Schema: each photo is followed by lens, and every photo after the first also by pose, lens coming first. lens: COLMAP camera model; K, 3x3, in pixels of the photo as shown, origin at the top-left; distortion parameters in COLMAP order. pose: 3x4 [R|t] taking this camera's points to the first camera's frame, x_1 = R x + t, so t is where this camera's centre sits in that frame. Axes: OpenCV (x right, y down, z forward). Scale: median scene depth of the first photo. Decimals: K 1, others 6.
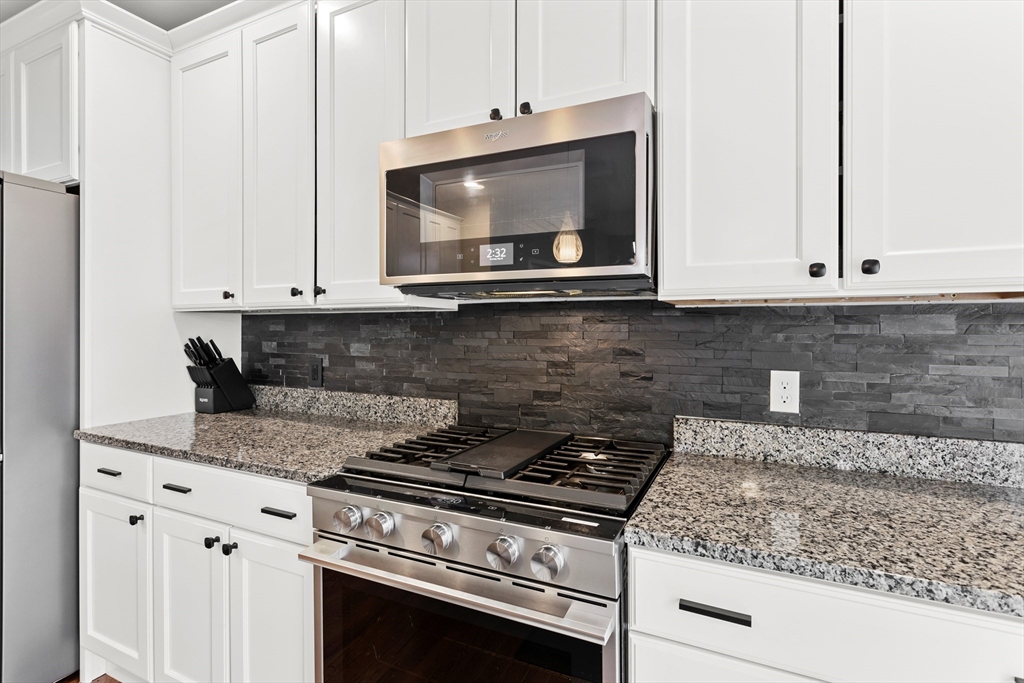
lens RADIAL K [[495.7, 0, 514.8], [0, 495.7, 335.2], [0, 0, 1]] dist [0.002628, 0.000757]
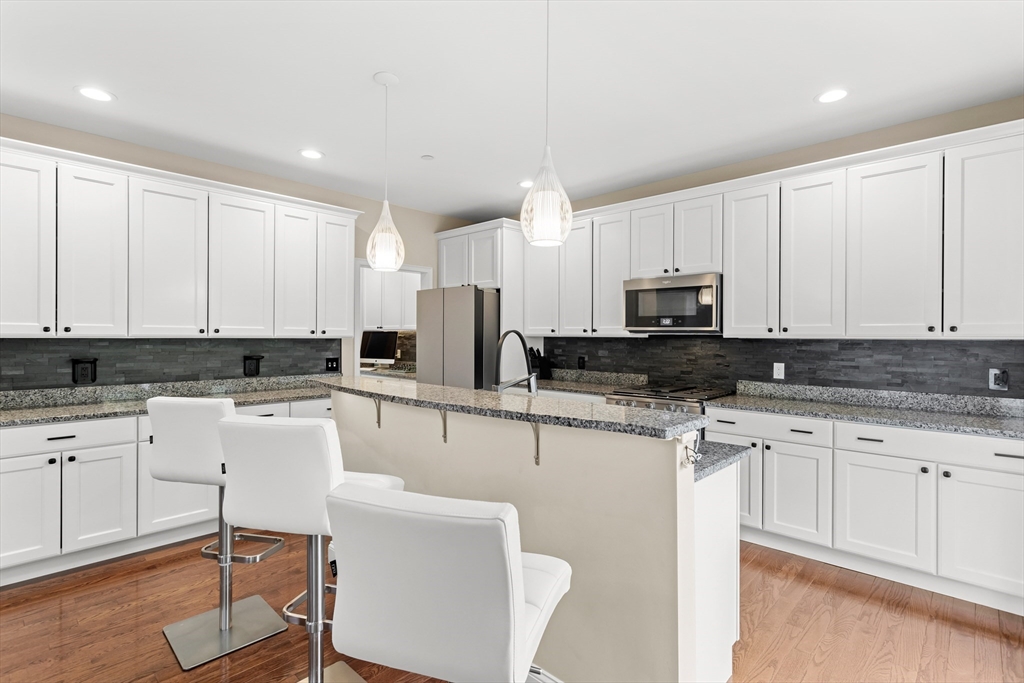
lens RADIAL K [[495.7, 0, 514.8], [0, 495.7, 335.2], [0, 0, 1]] dist [0.002628, 0.000757]
pose [[0.952155, 0.003734, -0.305593, 0.004581], [-0.008160, 0.999879, -0.013209, -0.026067], [0.305507, 0.015071, 0.952070, -1.656953]]
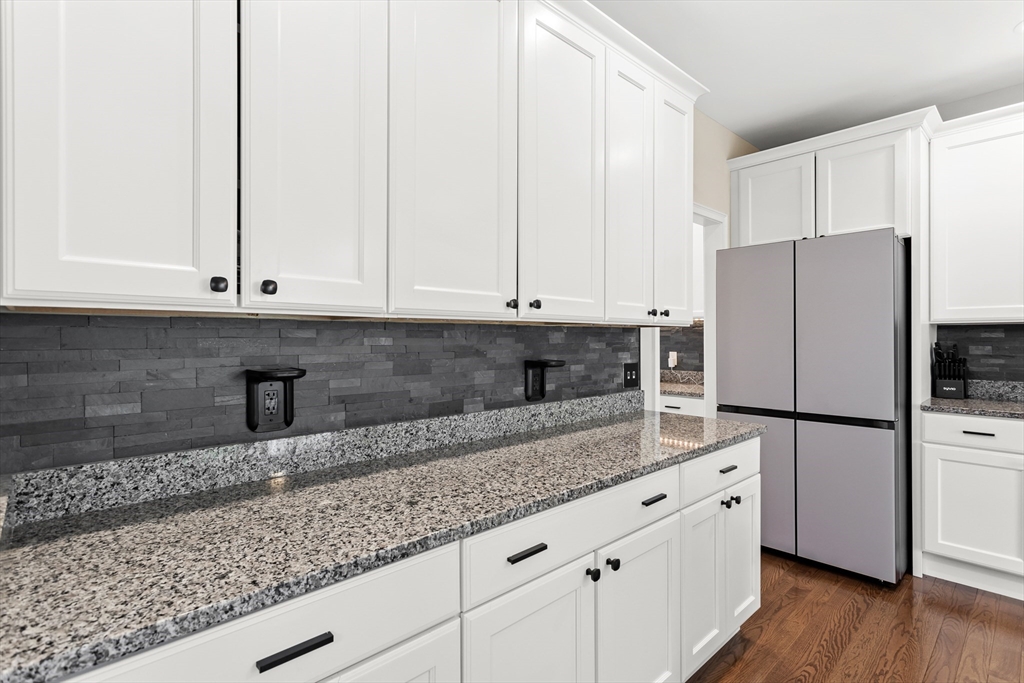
lens RADIAL K [[495.7, 0, 514.8], [0, 495.7, 335.2], [0, 0, 1]] dist [0.002628, 0.000757]
pose [[0.935881, -0.004308, -0.352291, -1.631030], [-0.001811, 0.999853, -0.017037, 0.012941], [0.352313, 0.016583, 0.935735, -0.886329]]
